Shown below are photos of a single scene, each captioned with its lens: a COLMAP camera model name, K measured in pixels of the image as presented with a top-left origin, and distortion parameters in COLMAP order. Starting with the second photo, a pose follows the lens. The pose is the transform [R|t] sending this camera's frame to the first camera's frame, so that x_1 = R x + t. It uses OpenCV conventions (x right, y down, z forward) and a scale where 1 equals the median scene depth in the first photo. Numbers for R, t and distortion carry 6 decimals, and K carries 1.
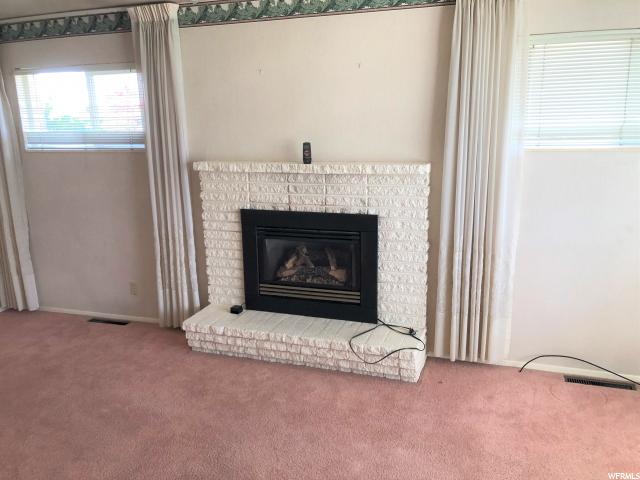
lens RADIAL K [[517.5, 0, 328.6], [0, 517.5, 239.6], [0, 0, 1]] dist [0.086279, -0.141013]
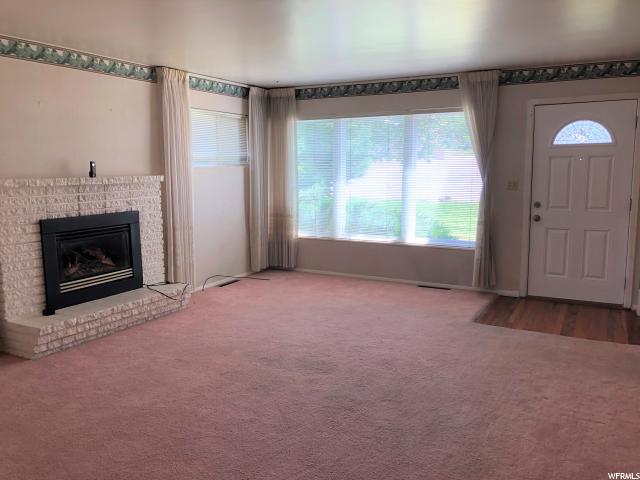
lens RADIAL K [[517.5, 0, 328.6], [0, 517.5, 239.6], [0, 0, 1]] dist [0.086279, -0.141013]
pose [[0.174445, -0.128433, 0.976255, -1.207561], [0.213818, 0.972741, 0.089764, 0.014222], [-0.961172, 0.193082, 0.197151, 0.194974]]
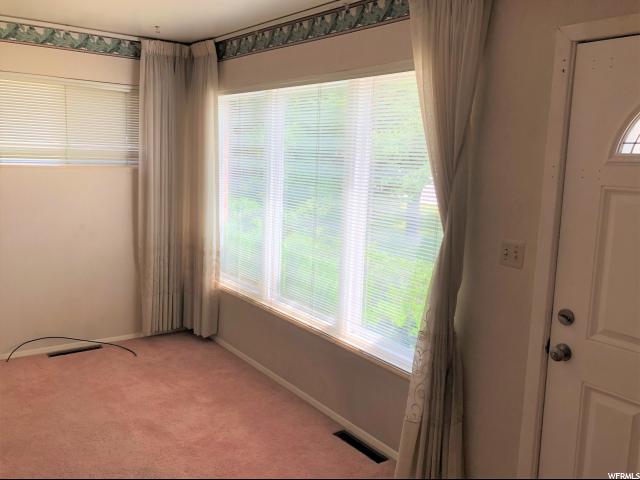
lens RADIAL K [[568.4, 0, 320.0], [0, 568.4, 240.0], [0, 0, 1]] dist [0.016667, 0.016936]
pose [[0.584545, -0.084958, 0.806901, -0.204974], [0.127873, 0.991721, 0.011782, 0.061953], [-0.801221, 0.096294, 0.590569, -0.280152]]
